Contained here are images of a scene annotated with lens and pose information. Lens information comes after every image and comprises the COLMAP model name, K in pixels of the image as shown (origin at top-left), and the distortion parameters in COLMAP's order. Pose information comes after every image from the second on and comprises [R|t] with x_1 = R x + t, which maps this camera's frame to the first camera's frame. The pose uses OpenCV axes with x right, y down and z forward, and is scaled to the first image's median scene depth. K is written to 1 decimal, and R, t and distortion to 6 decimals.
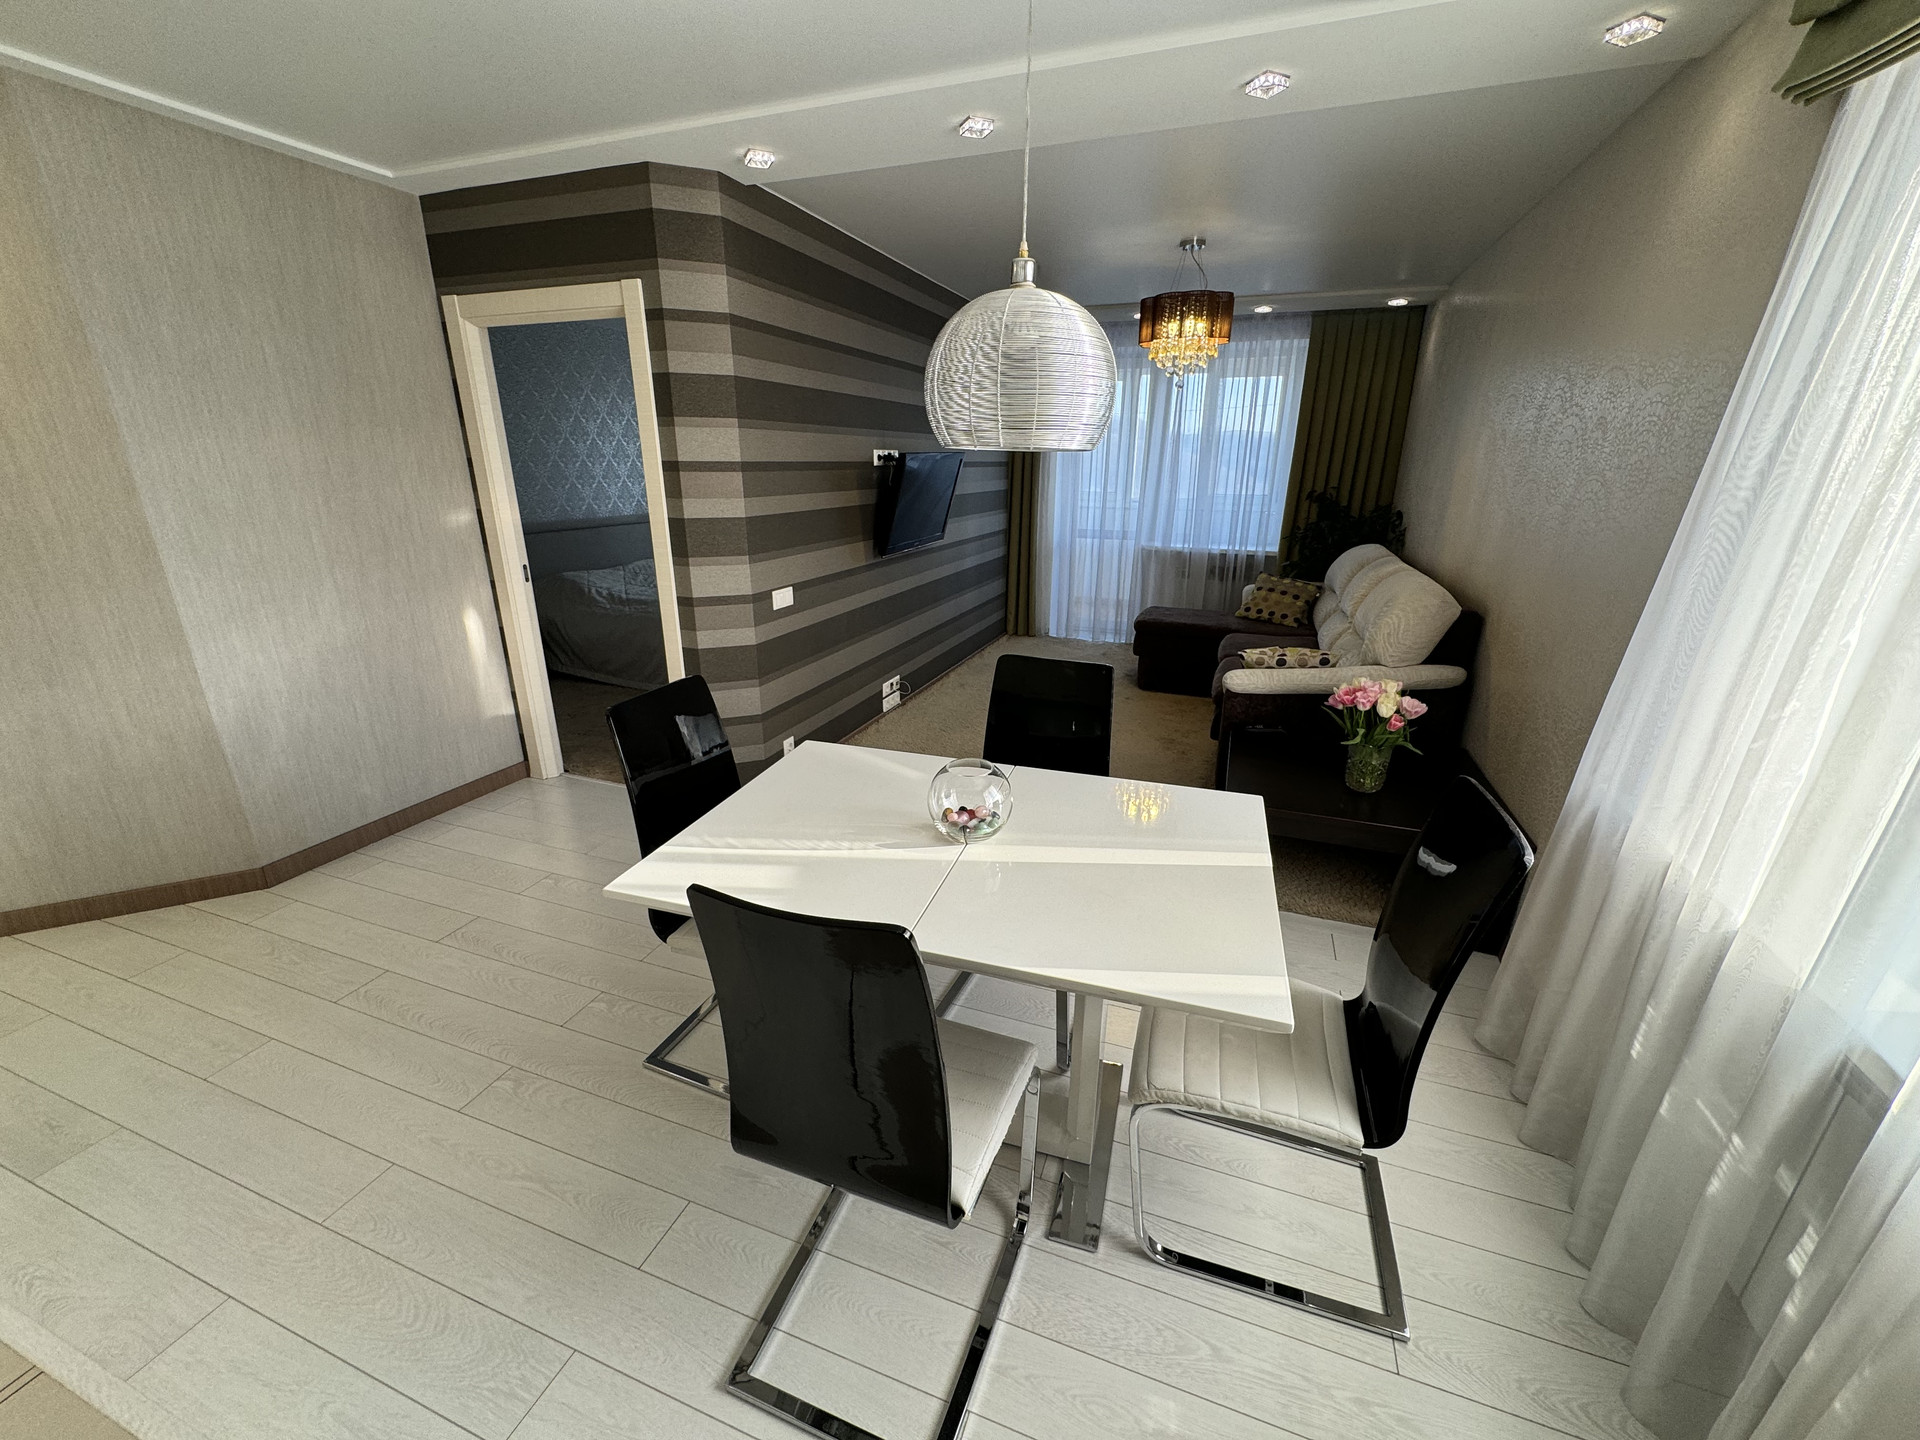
lens RADIAL K [[765.4, 0, 963.8], [0, 765.4, 716.6], [0, 0, 1]] dist [-0.004252, 0.000924]
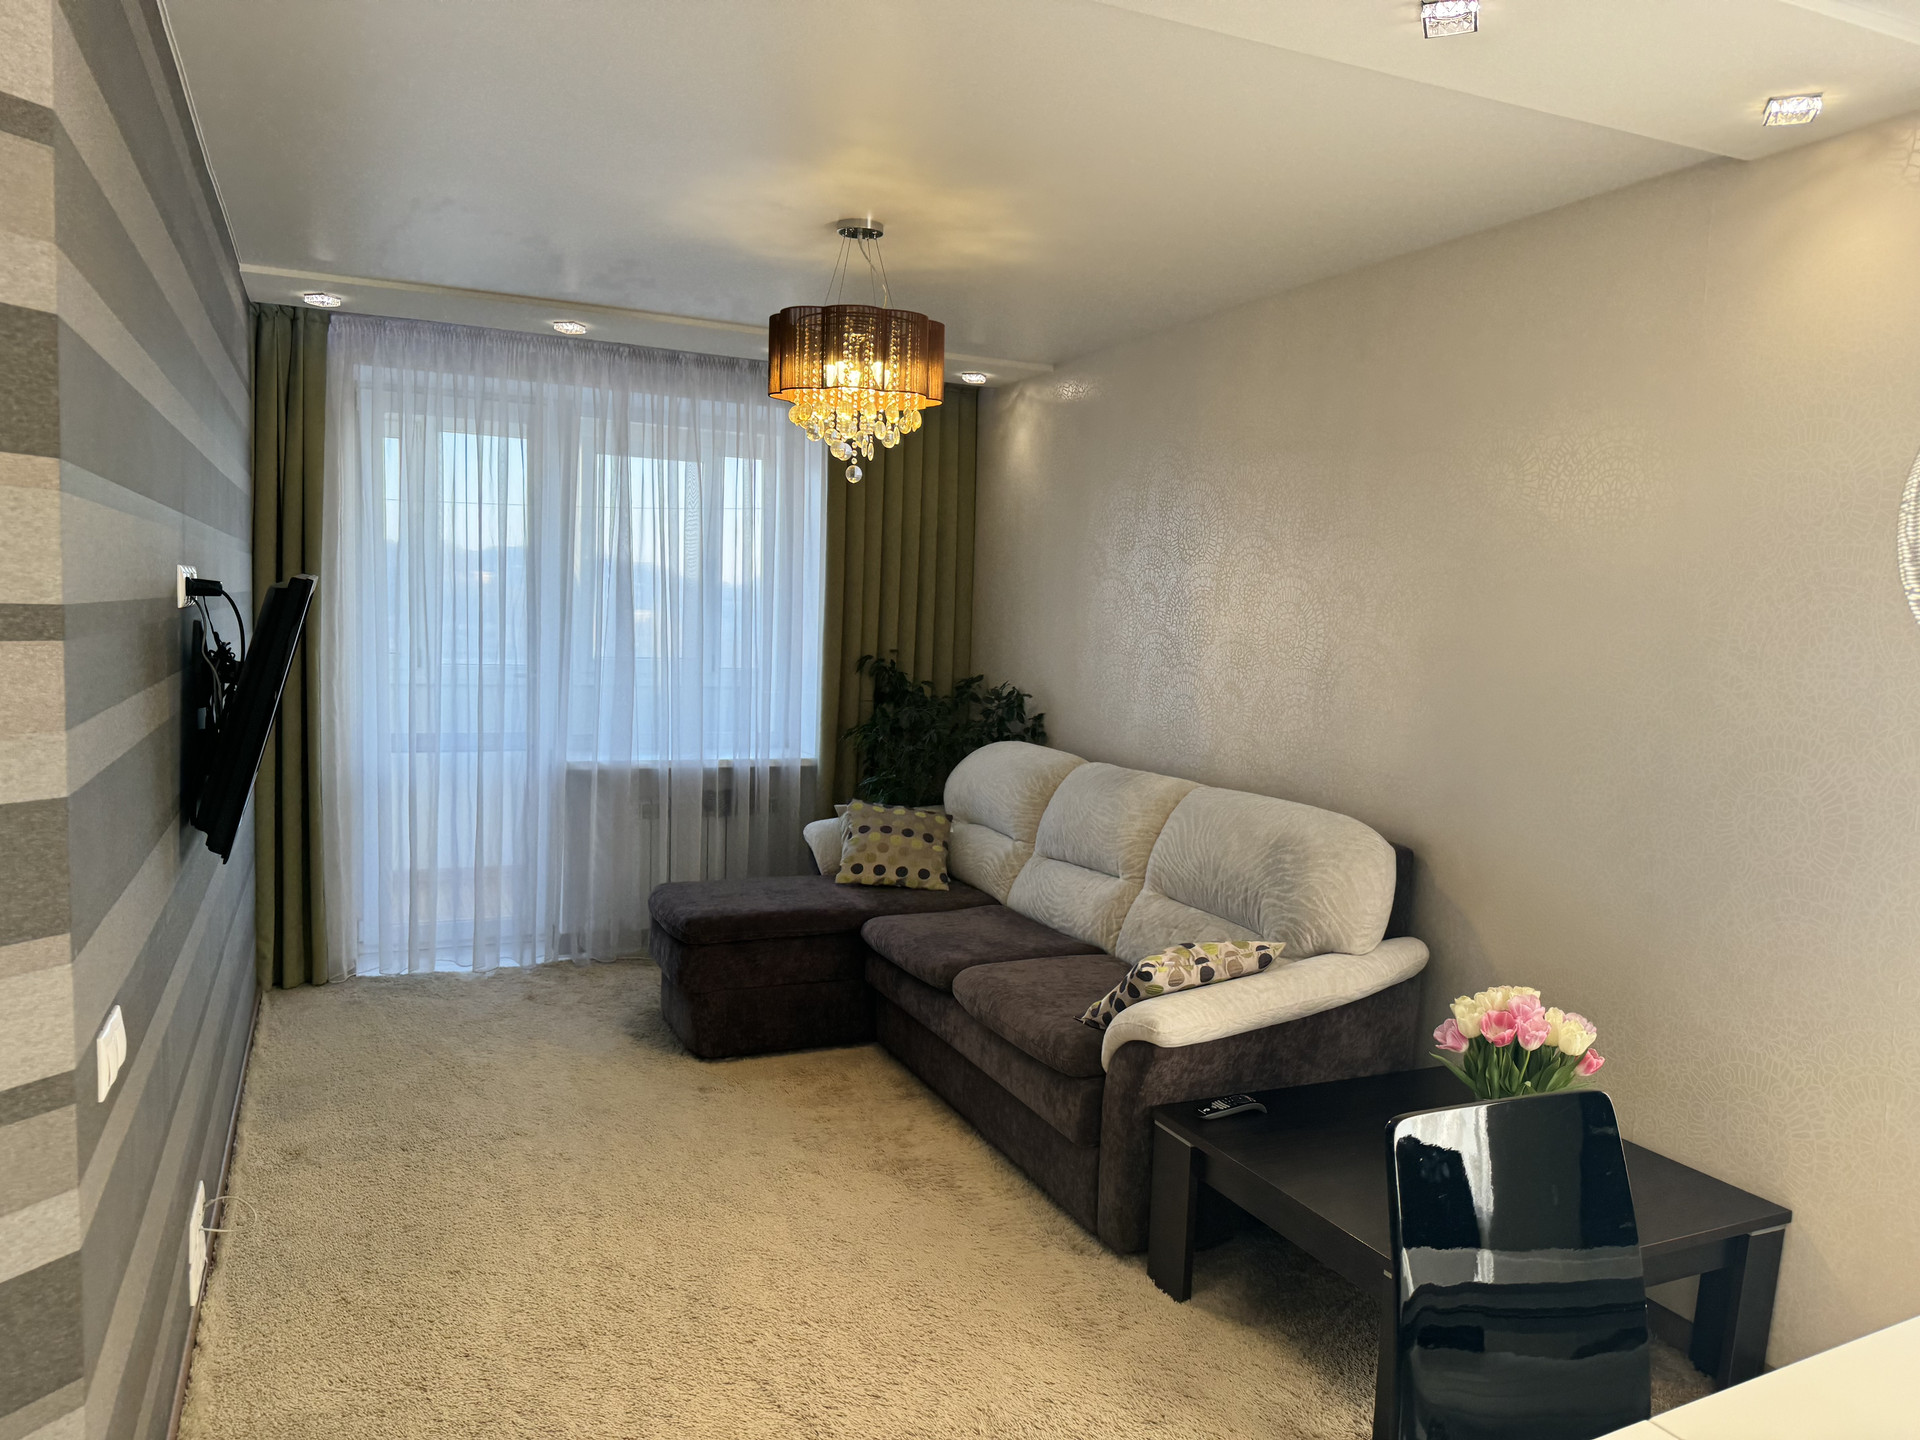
lens RADIAL K [[1349.4, 0, 952.3], [0, 1349.4, 706.4], [0, 0, 1]] dist [0.044401, -0.053378]
pose [[0.710775, -0.032379, 0.702674, -0.258176], [0.194445, 0.969060, -0.152033, -0.096348], [-0.676010, 0.244693, 0.695080, 0.268520]]
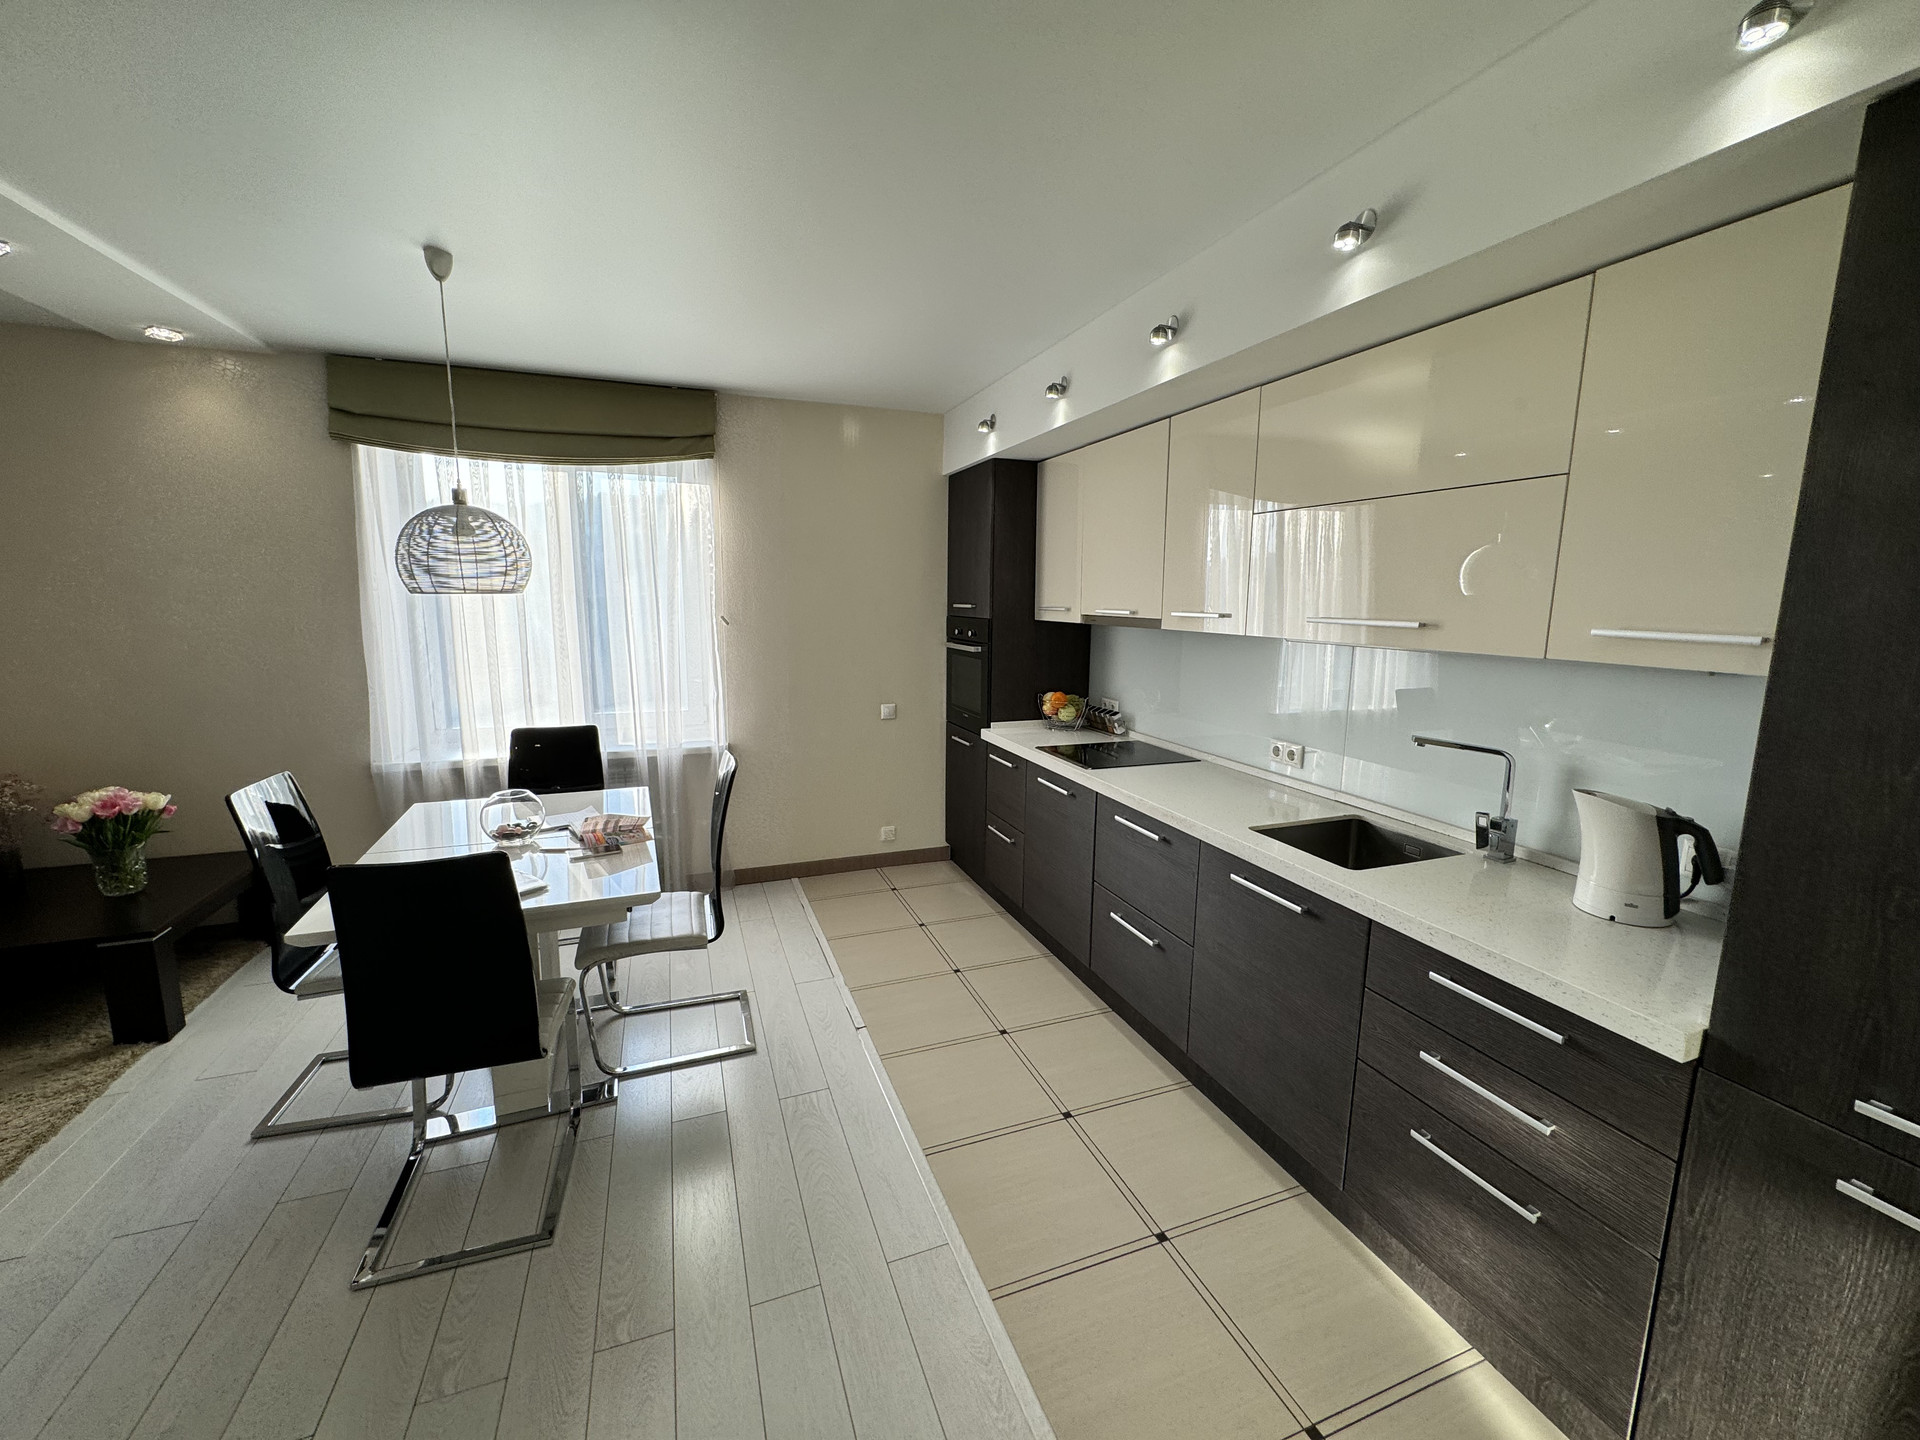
lens RADIAL K [[765.4, 0, 965.9], [0, 765.4, 718.8], [0, 0, 1]] dist [-0.004252, 0.000924]
pose [[-0.653488, -0.133832, 0.745012, -0.536232], [0.224882, 0.905478, 0.359914, -0.130622], [-0.722760, 0.402739, -0.561622, 0.357609]]
